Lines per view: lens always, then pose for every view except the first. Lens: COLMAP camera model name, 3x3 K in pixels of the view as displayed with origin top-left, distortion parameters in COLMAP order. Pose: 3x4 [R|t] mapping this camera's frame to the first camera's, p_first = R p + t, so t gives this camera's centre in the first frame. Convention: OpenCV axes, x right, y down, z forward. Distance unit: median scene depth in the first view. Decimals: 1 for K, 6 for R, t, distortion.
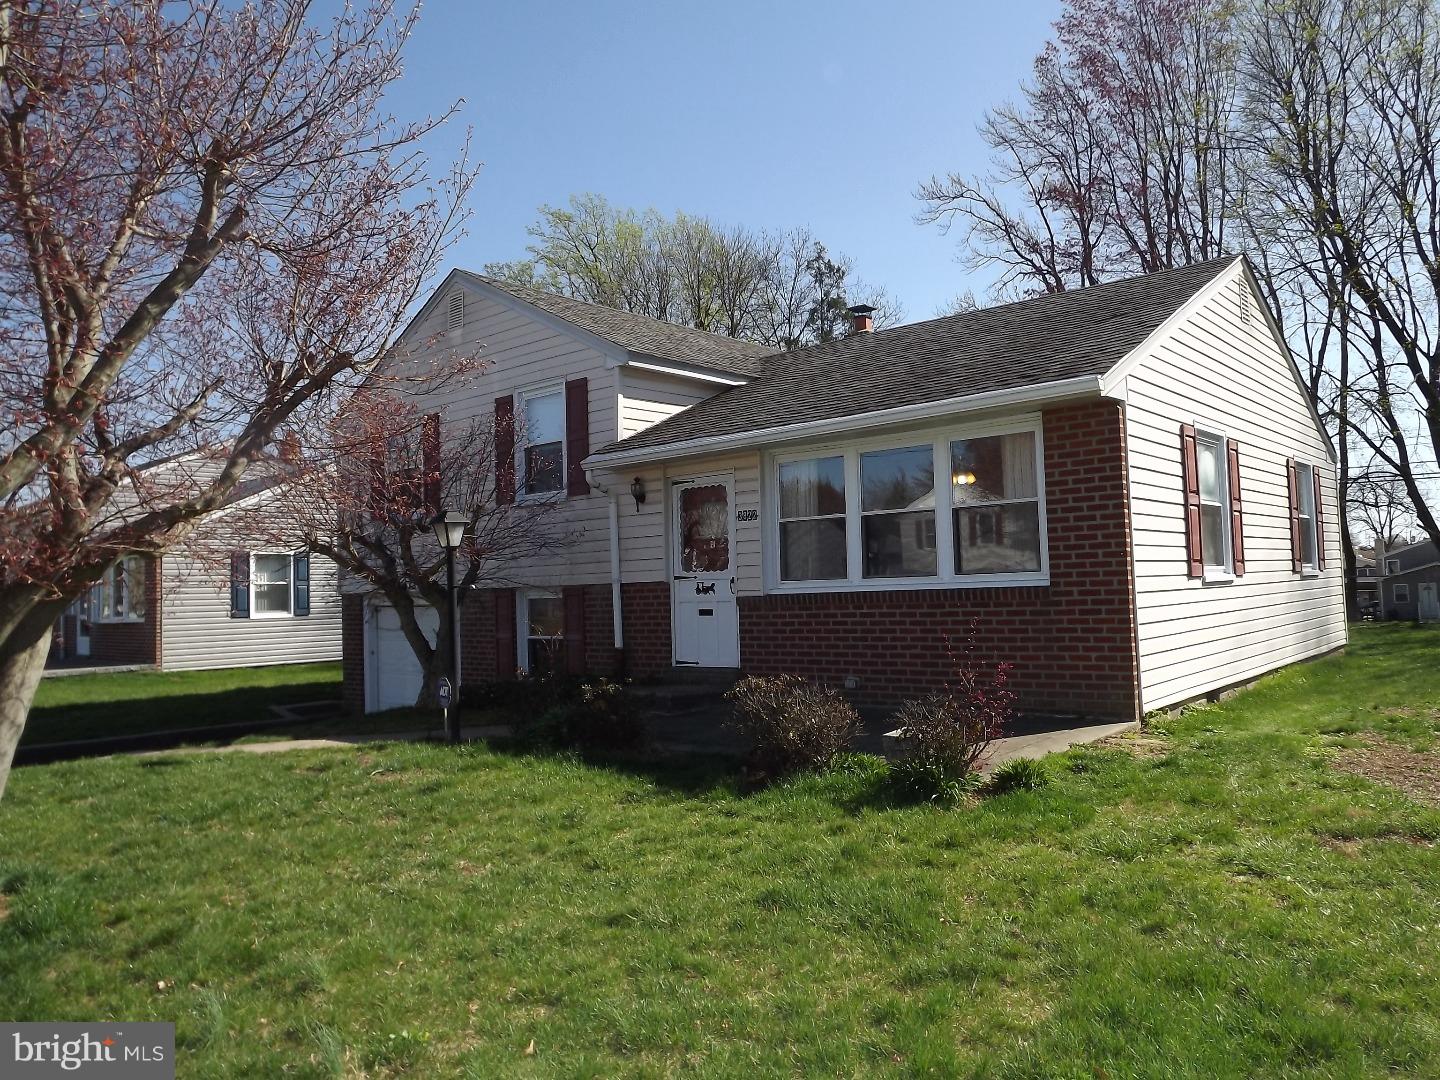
lens RADIAL K [[1075.6, 0, 805.5], [0, 1075.6, 537.9], [0, 0, 1]] dist [-0.079450, 0.001682]
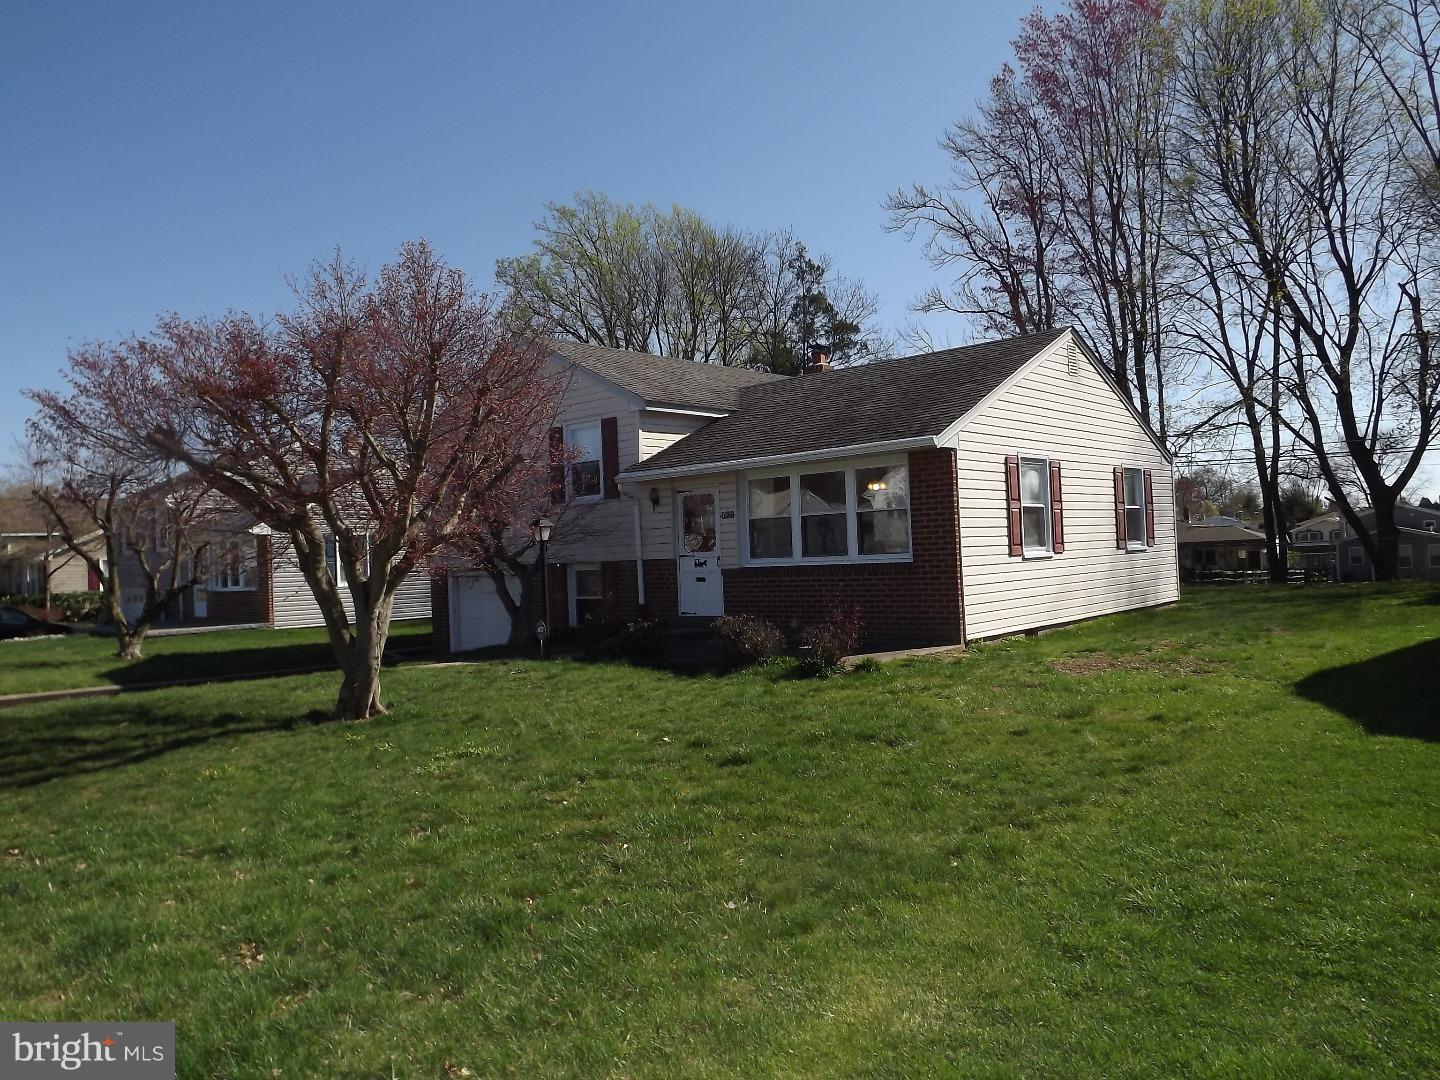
lens RADIAL K [[1029.0, 0, 720.0], [0, 1029.0, 540.0], [0, 0, 1]] dist [-0.085904, 0.006204]
pose [[0.997062, -0.008756, -0.076098, 0.038966], [0.011278, 0.999399, 0.032773, -0.029029], [0.075766, -0.033535, 0.996562, -0.382351]]
